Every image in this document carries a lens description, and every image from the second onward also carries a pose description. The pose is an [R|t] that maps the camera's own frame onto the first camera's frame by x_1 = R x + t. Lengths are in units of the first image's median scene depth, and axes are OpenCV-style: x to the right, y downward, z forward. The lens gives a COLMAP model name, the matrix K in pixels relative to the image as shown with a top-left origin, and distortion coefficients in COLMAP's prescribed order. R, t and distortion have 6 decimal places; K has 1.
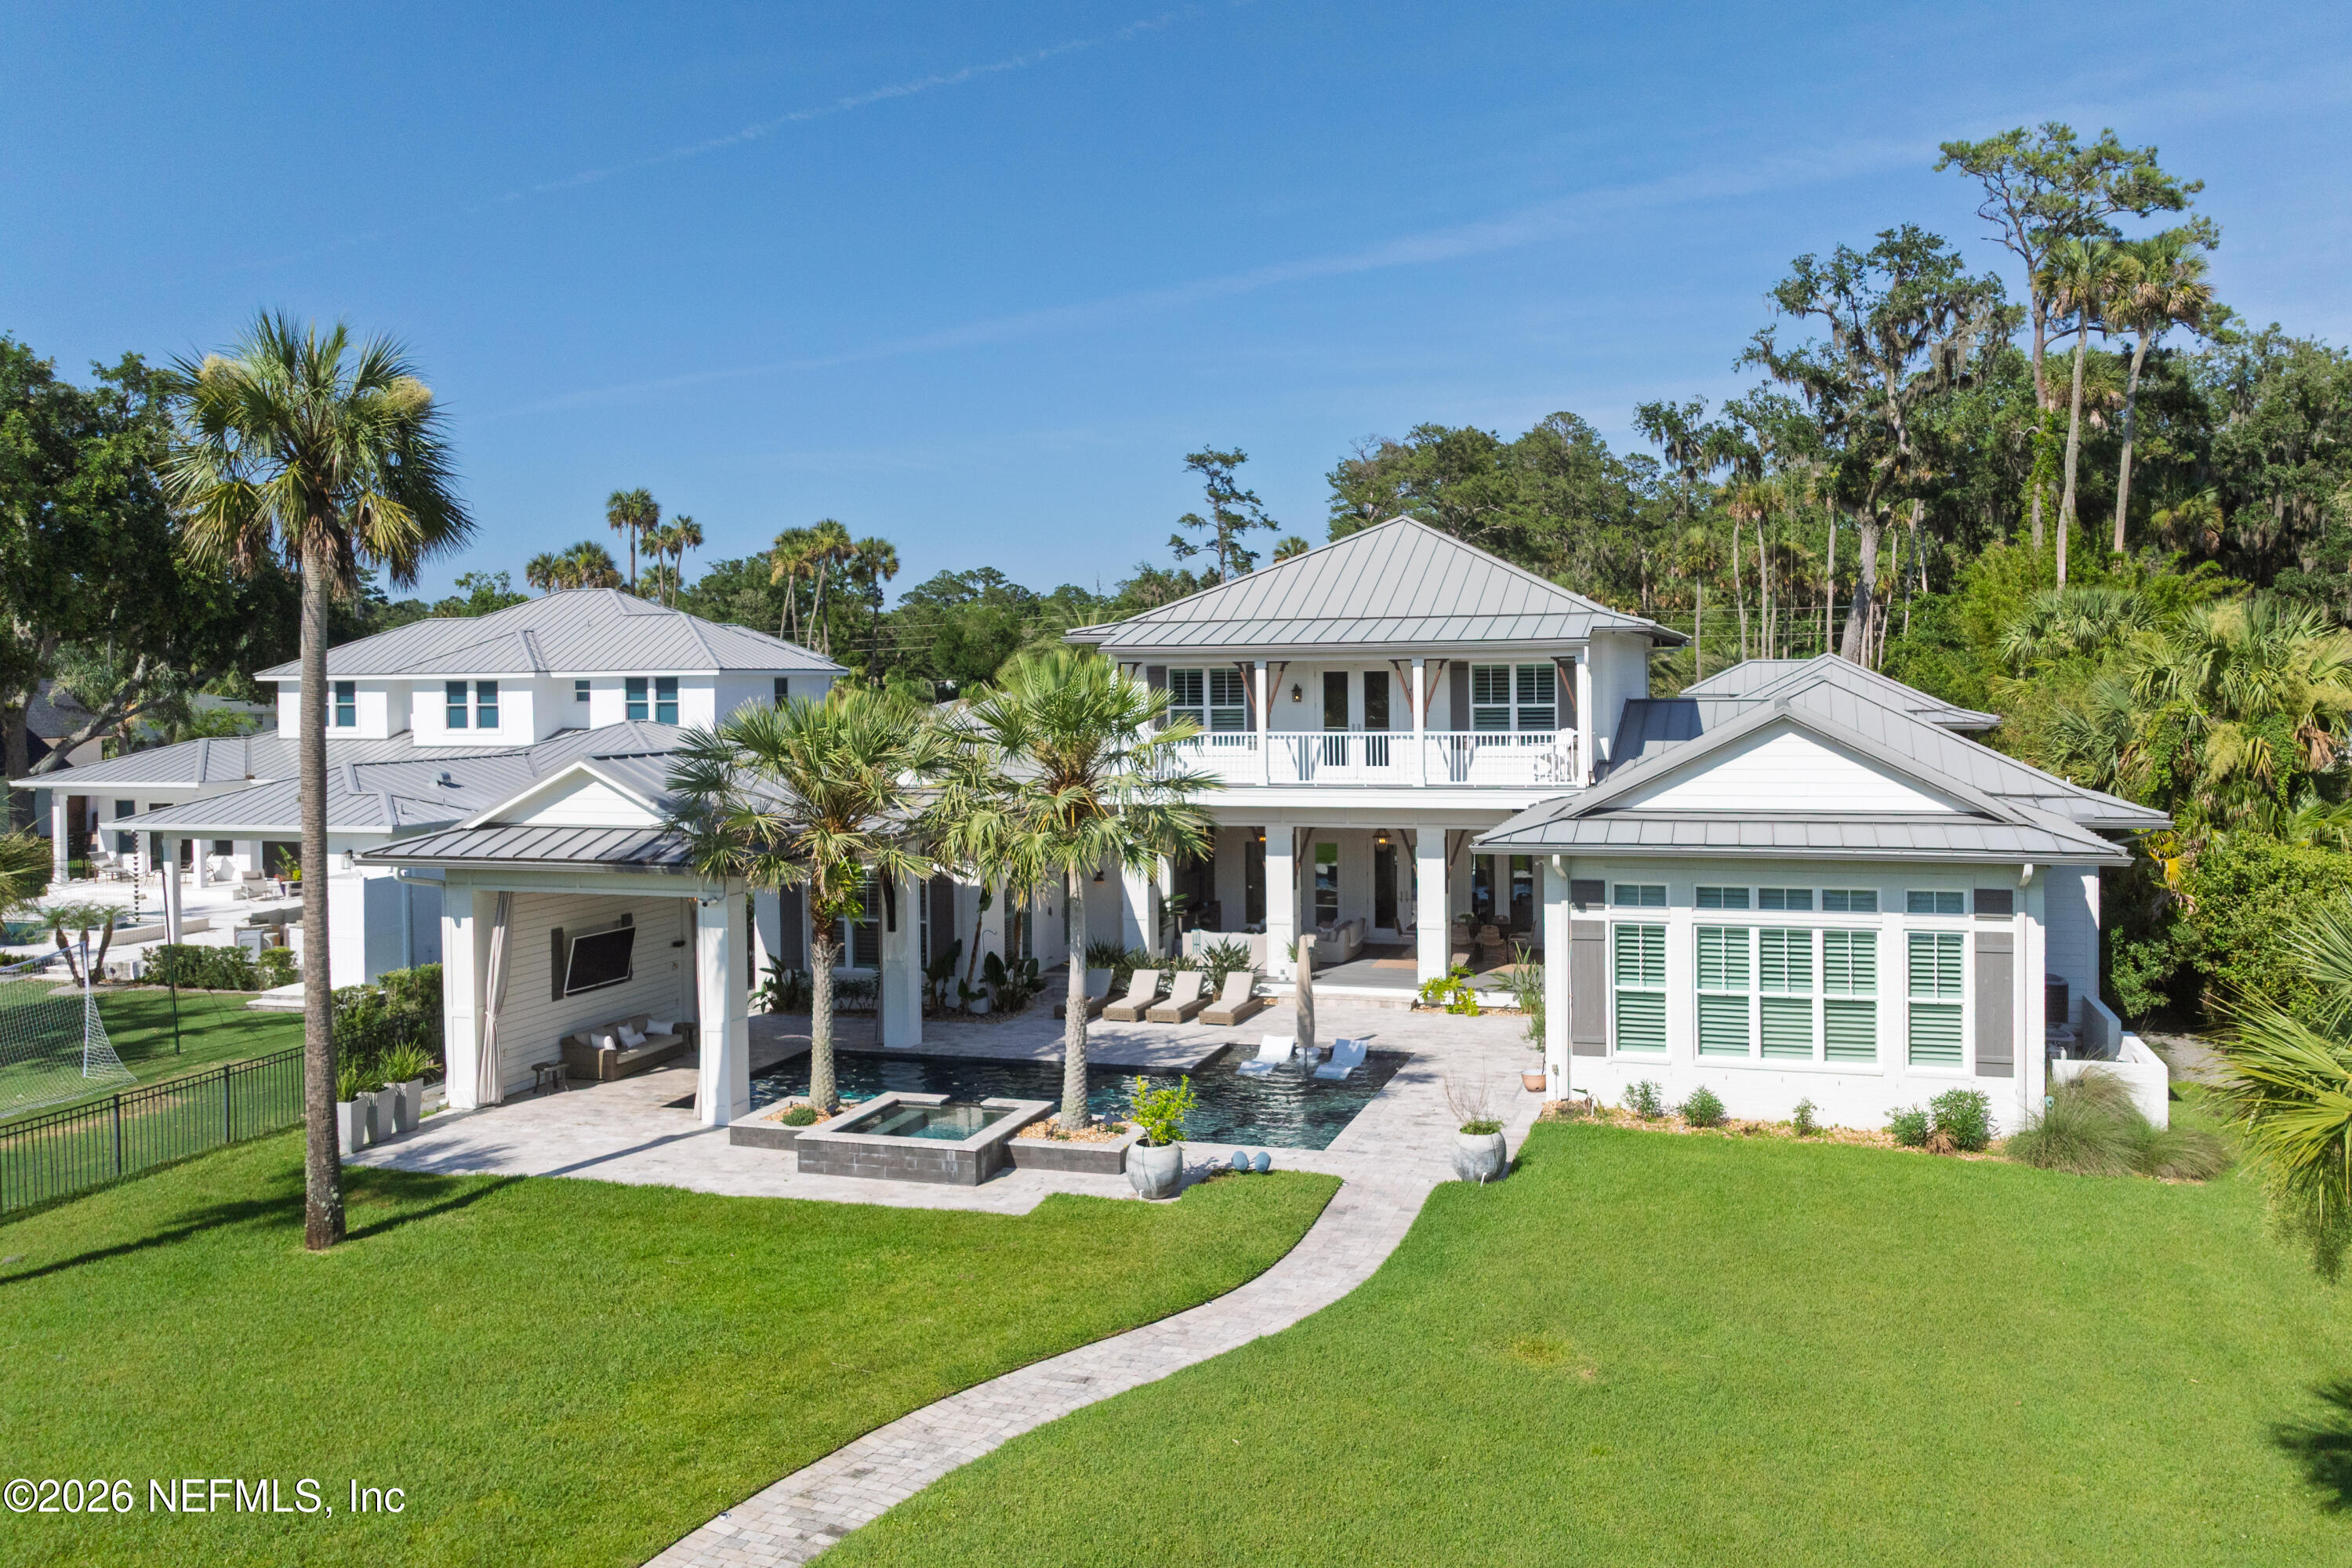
lens RADIAL K [[1735.6, 0, 1176.0], [0, 1735.6, 784.0], [0, 0, 1]] dist [0.005768, 0.000431]
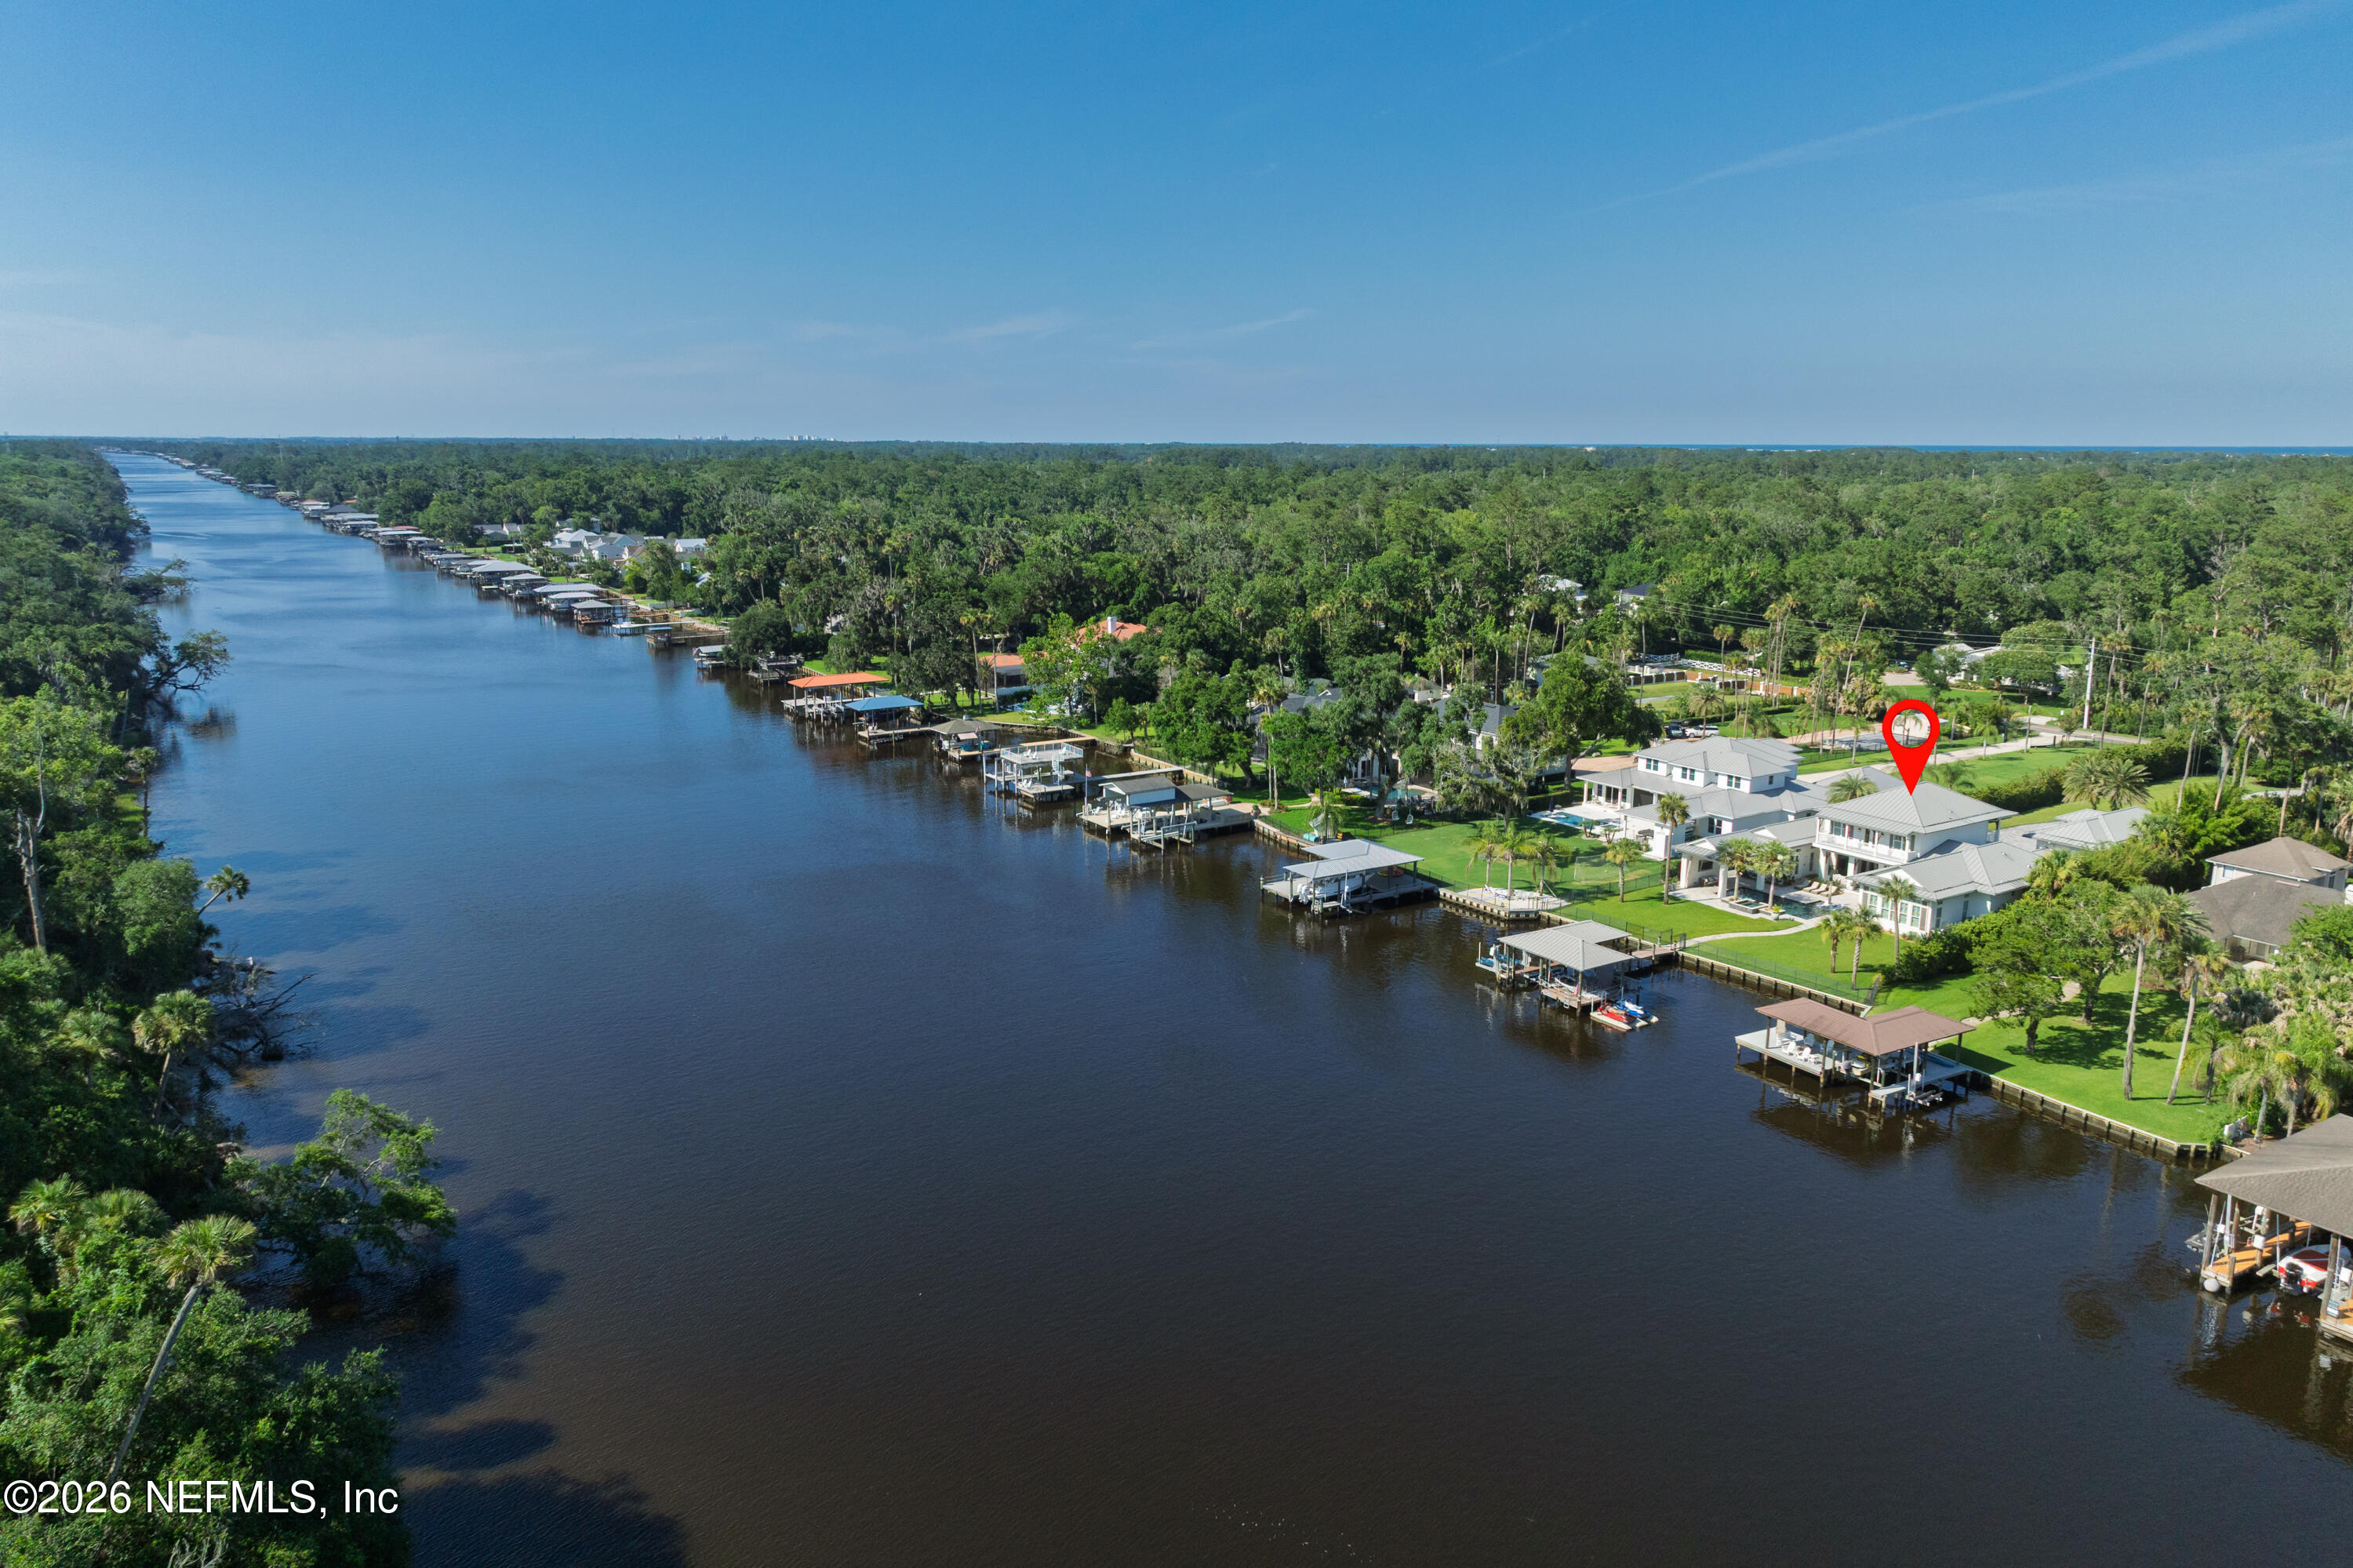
lens RADIAL K [[1736.4, 0, 1176.5], [0, 1736.4, 784.0], [0, 0, 1]] dist [0.005768, 0.000431]
pose [[0.791590, 0.149801, -0.592406, 1.354042], [-0.047454, 0.981627, 0.184814, -0.939041], [0.609208, -0.118185, 0.784155, -3.743165]]
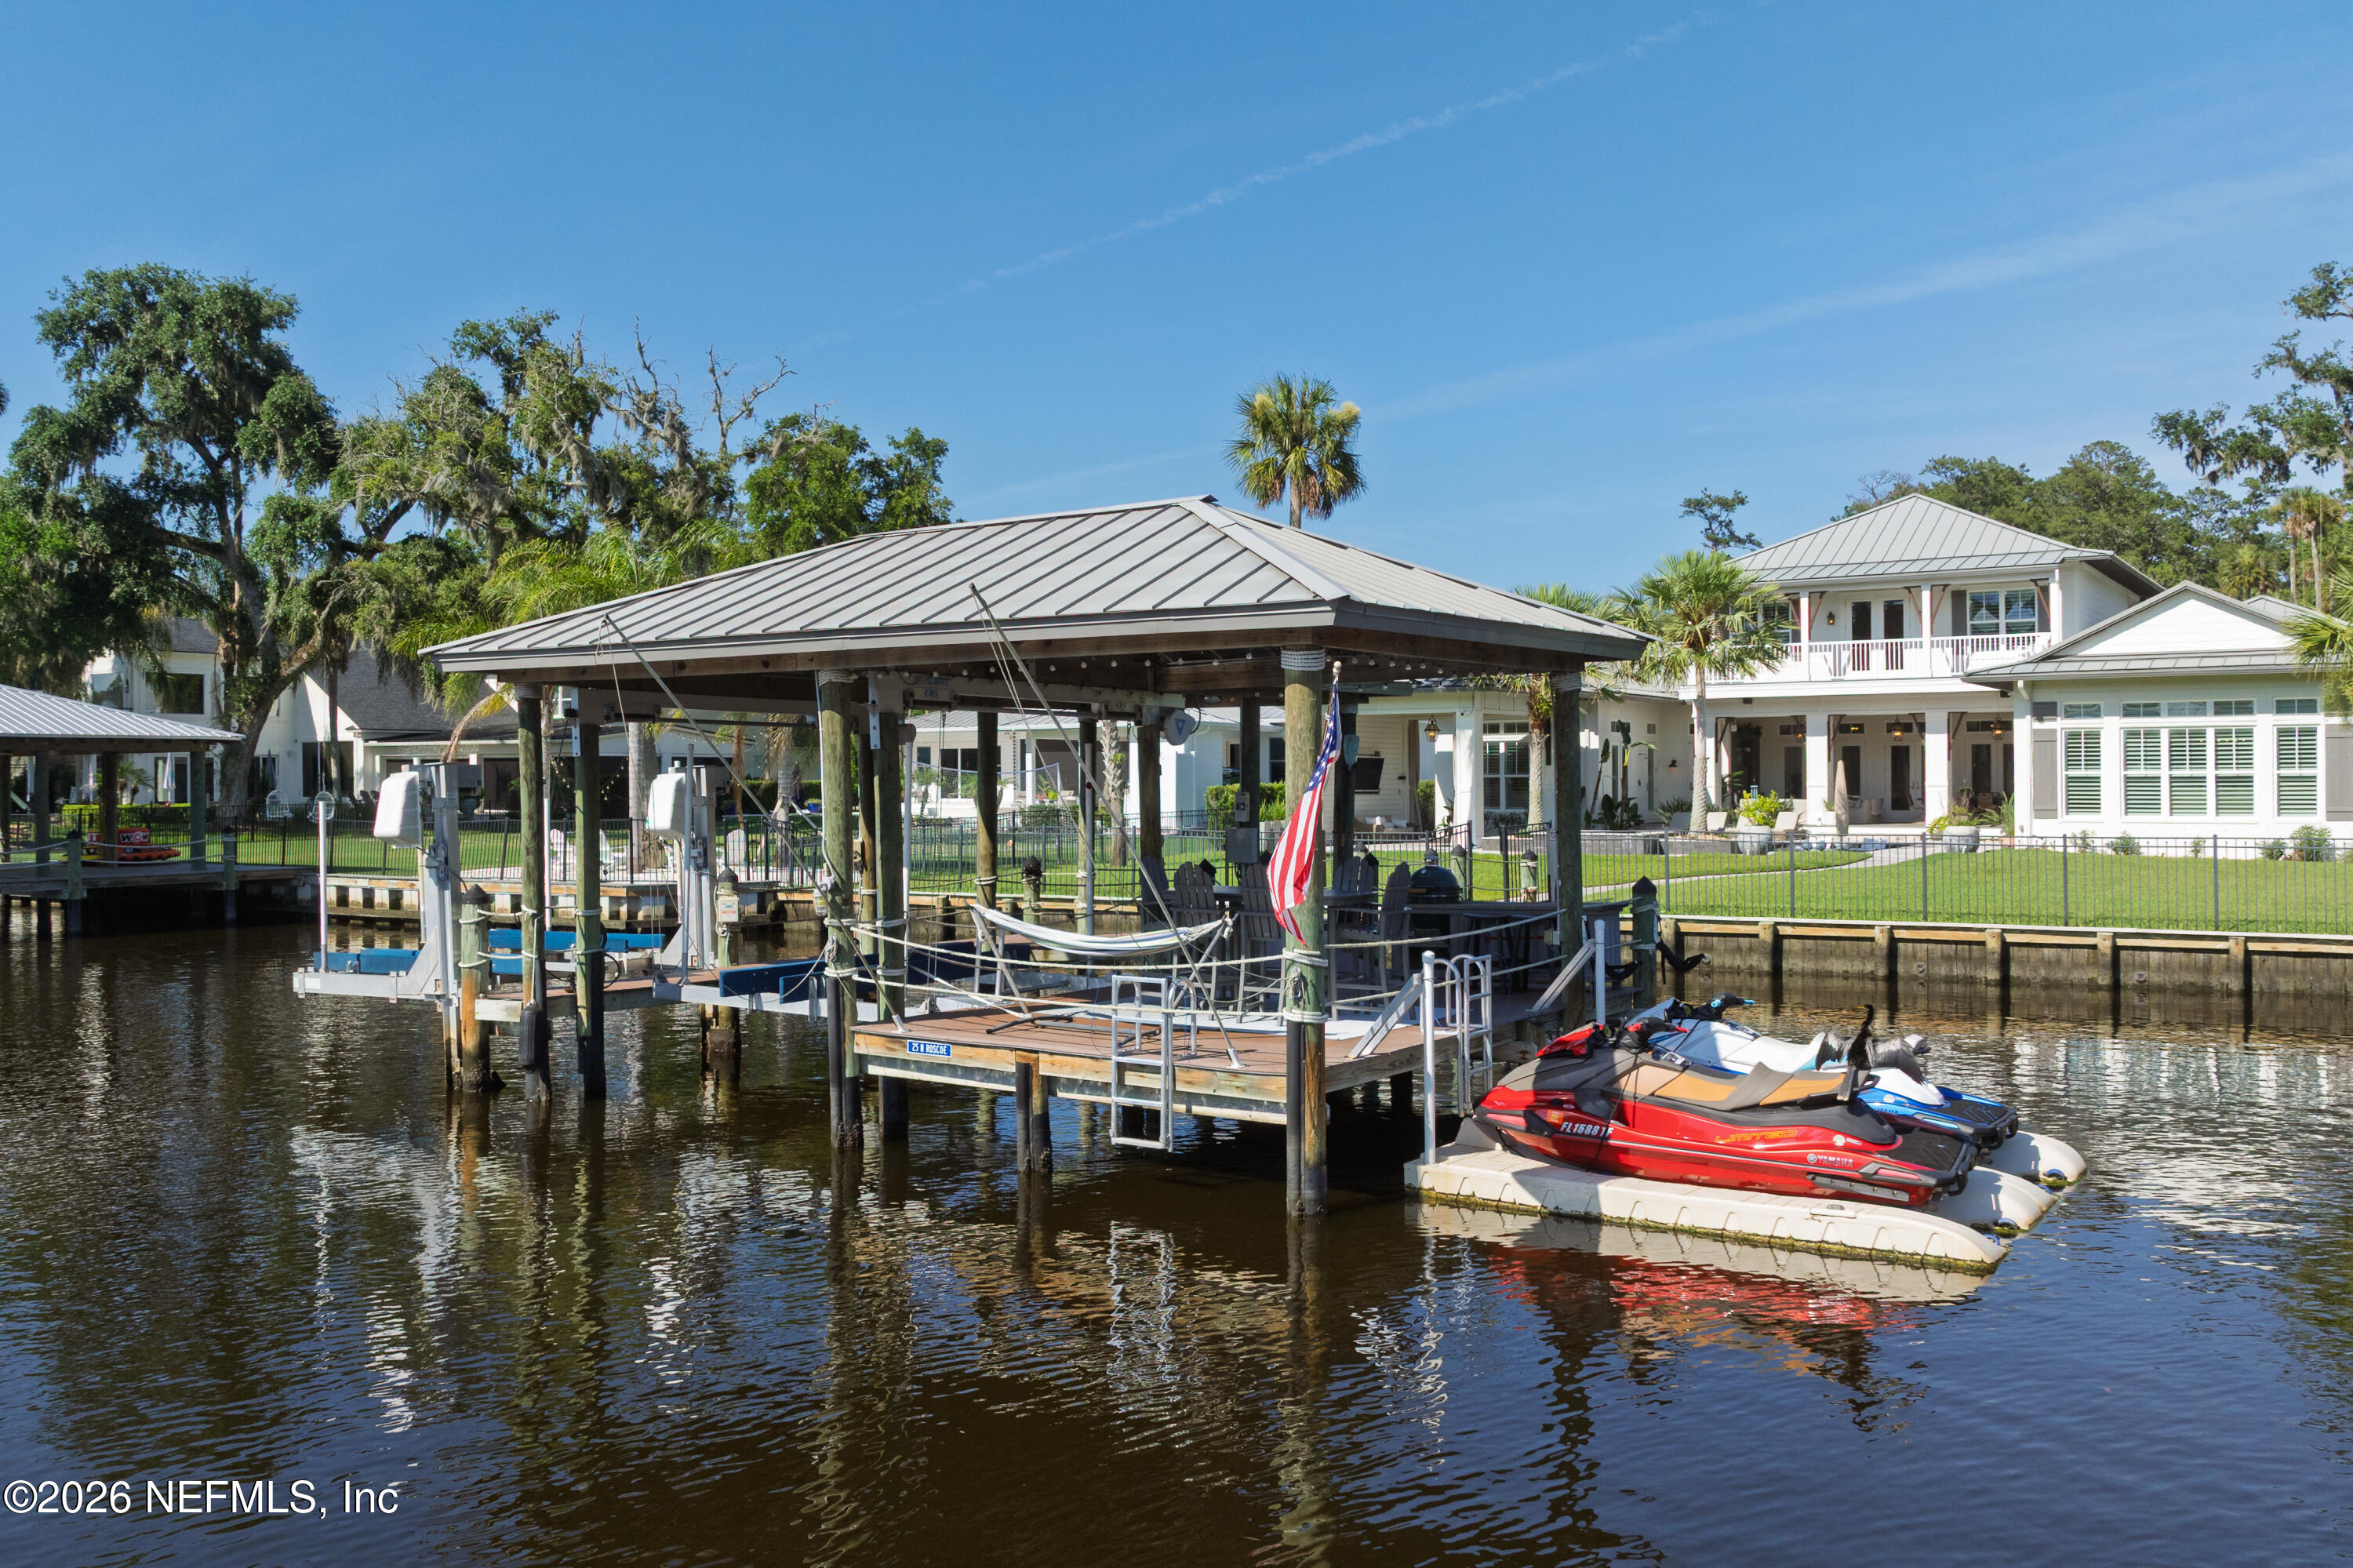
lens RADIAL K [[1766.3, 0, 1166.3], [0, 1766.3, 815.6], [0, 0, 1]] dist [-0.049739, 0.039260]
pose [[0.962378, 0.006449, -0.271638, -0.058732], [-0.011524, 0.999787, -0.017094, 0.135190], [0.271470, 0.019582, 0.962248, -0.469926]]
